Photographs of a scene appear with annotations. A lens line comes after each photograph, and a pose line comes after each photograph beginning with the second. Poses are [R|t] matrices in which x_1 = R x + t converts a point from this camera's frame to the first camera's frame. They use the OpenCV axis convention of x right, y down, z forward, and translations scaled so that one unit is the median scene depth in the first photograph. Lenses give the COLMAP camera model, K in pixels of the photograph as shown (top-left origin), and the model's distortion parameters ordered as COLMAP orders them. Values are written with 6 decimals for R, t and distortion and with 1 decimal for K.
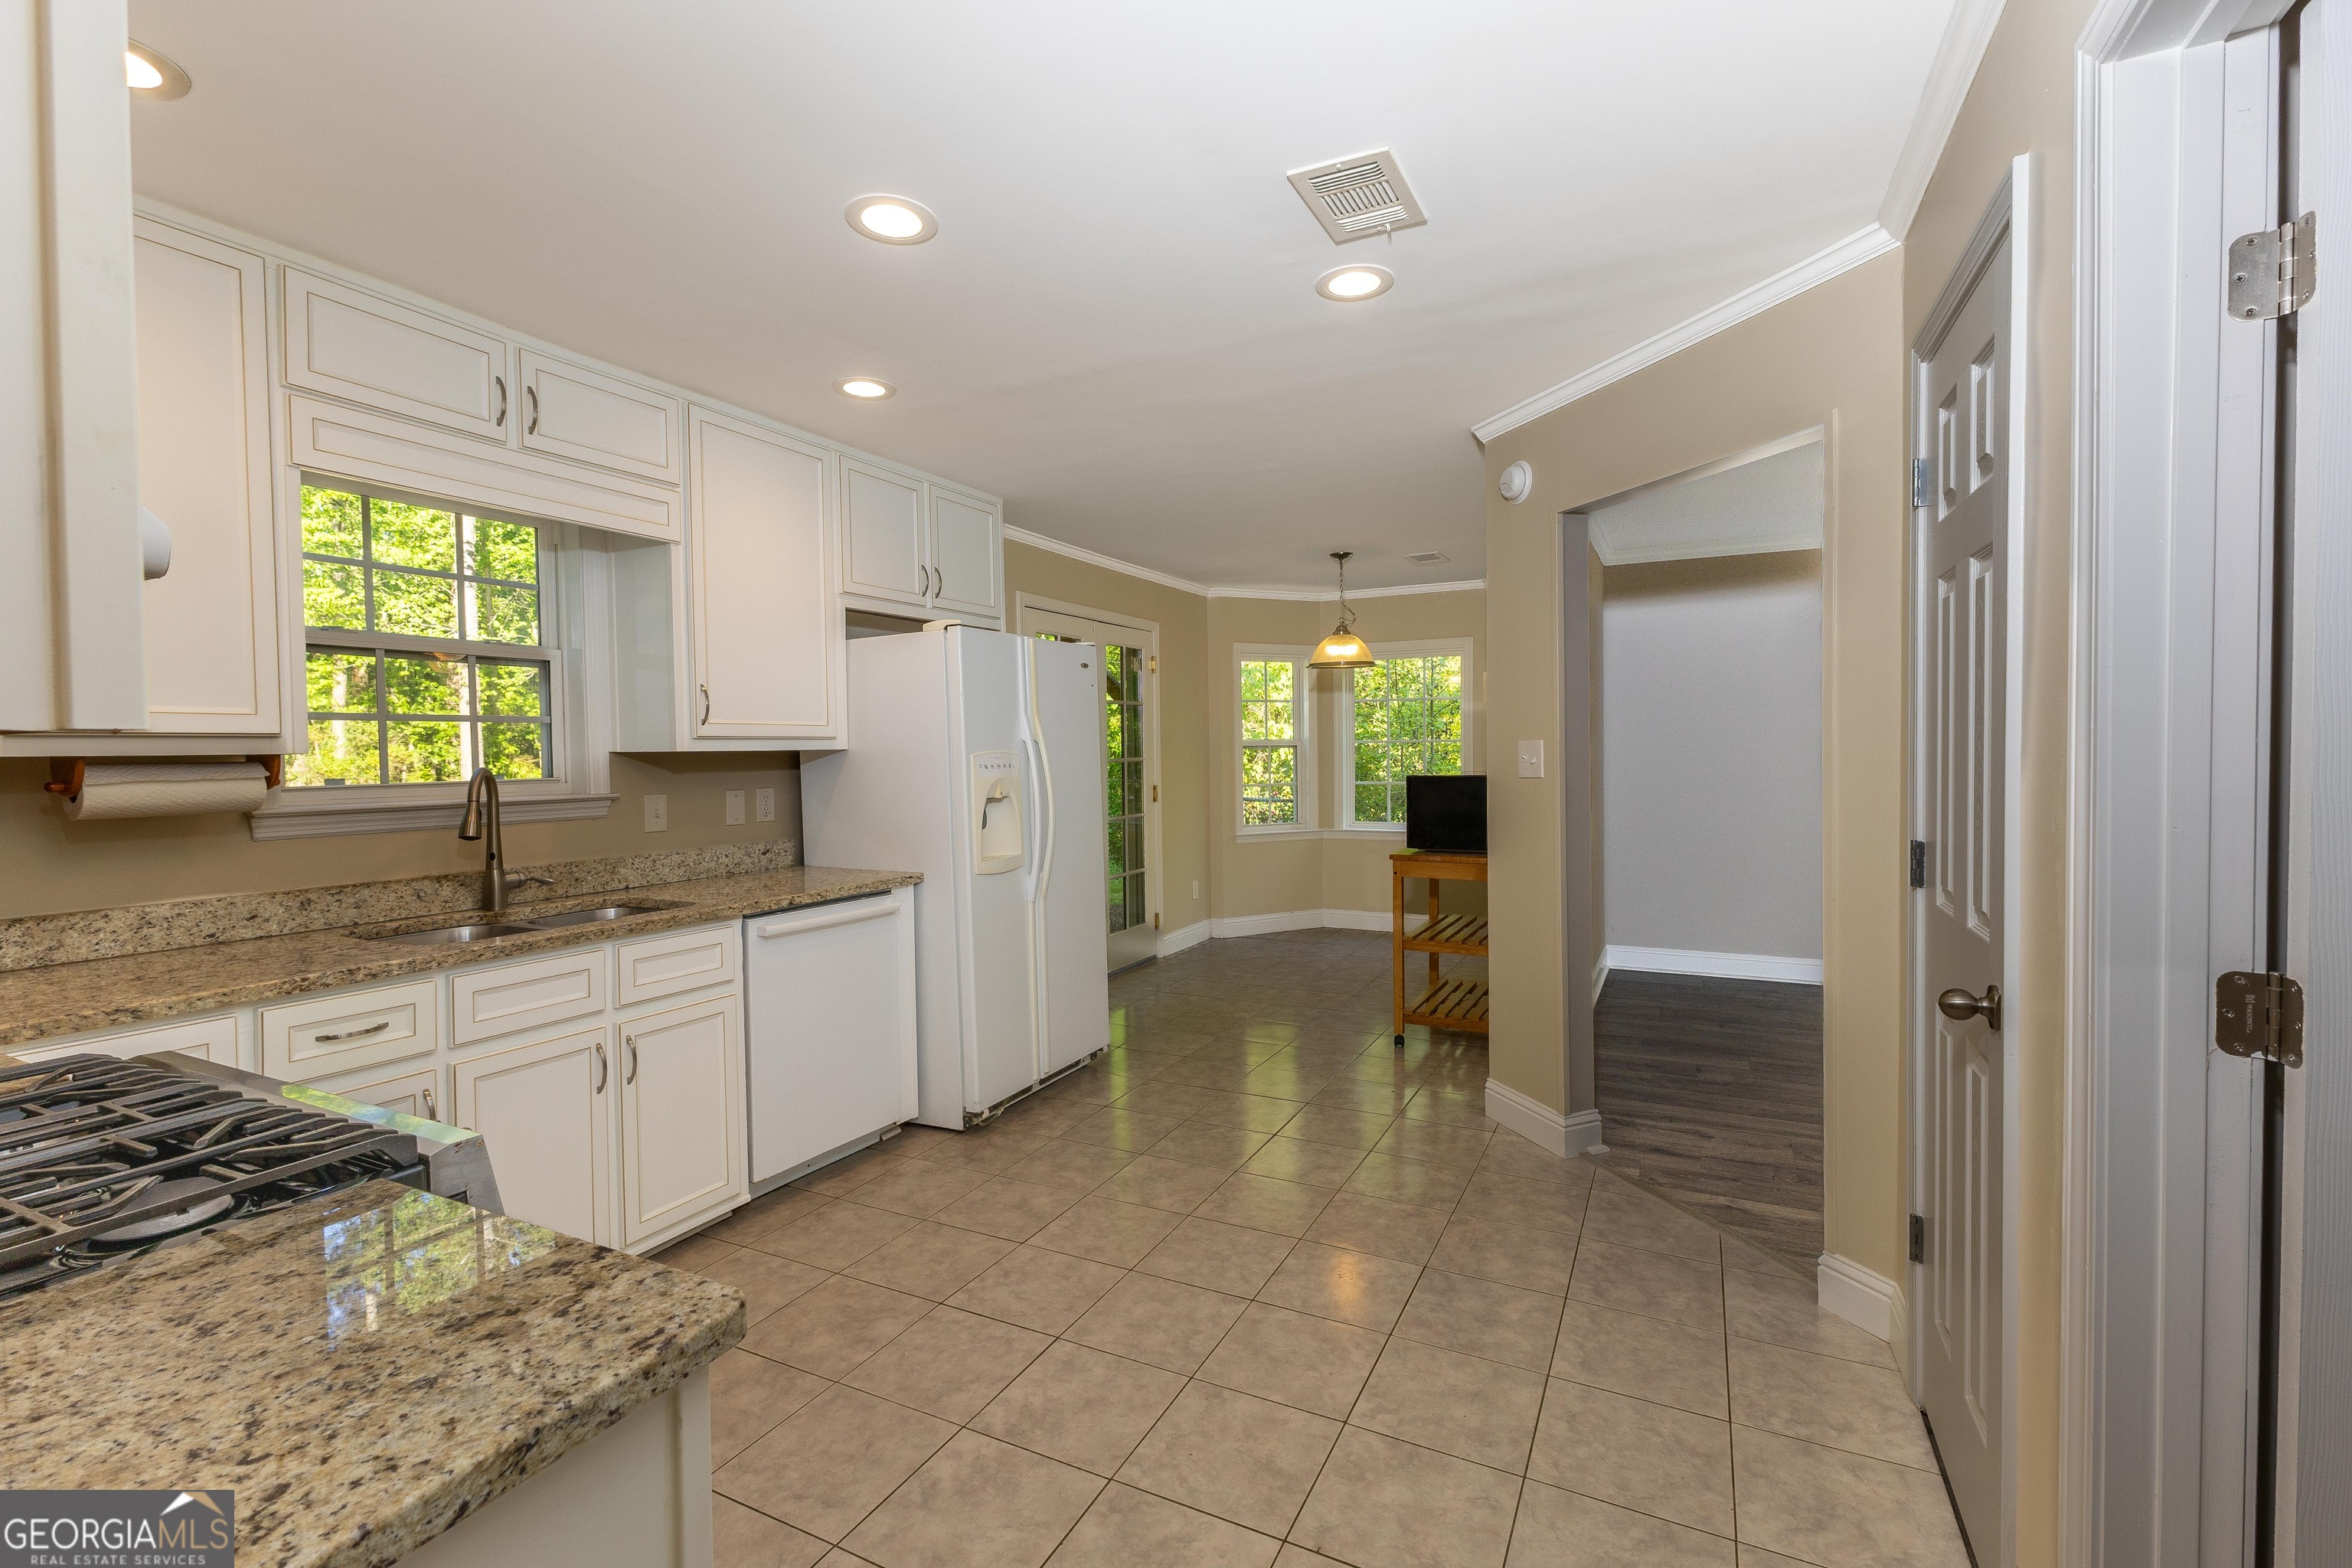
lens RADIAL K [[999.4, 0, 1175.5], [0, 999.4, 778.9], [0, 0, 1]] dist [0.006937, -0.000142]
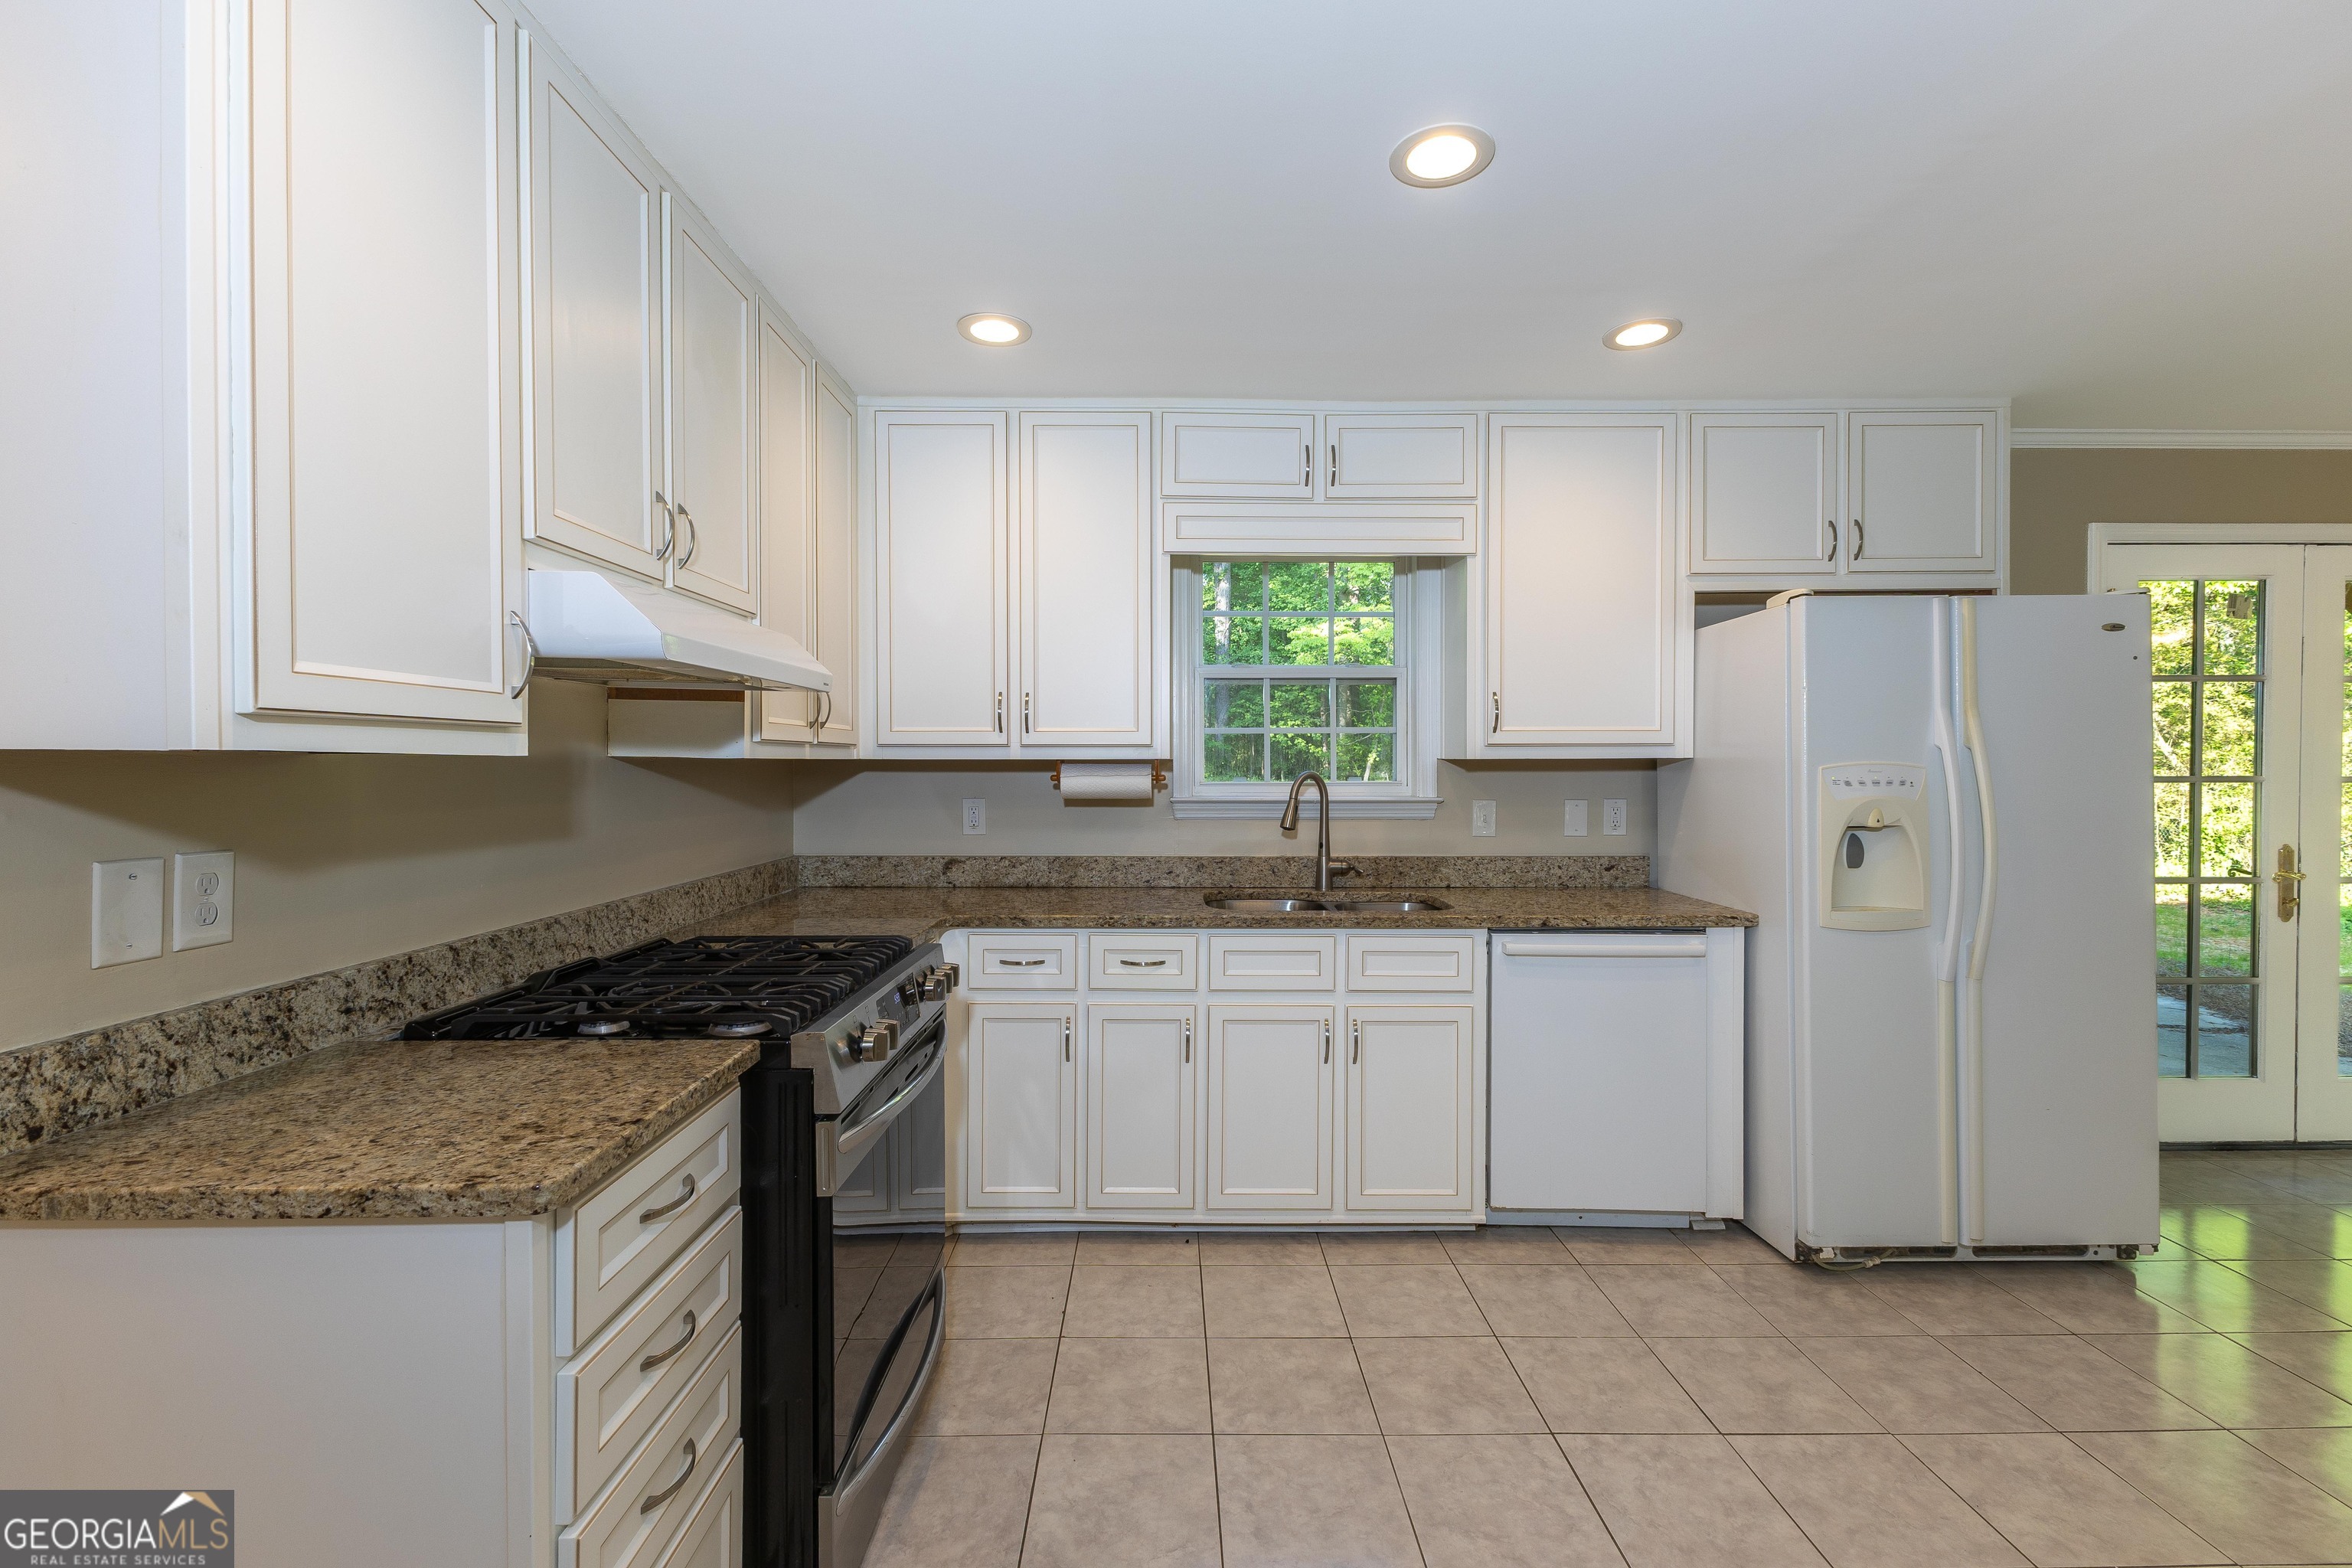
lens RADIAL K [[999.4, 0, 1175.5], [0, 999.4, 778.9], [0, 0, 1]] dist [0.006937, -0.000142]
pose [[0.474195, 0.028839, -0.879947, 0.263944], [-0.030858, 0.999394, 0.016125, -0.014814], [0.879879, 0.019507, 0.474798, 0.259250]]
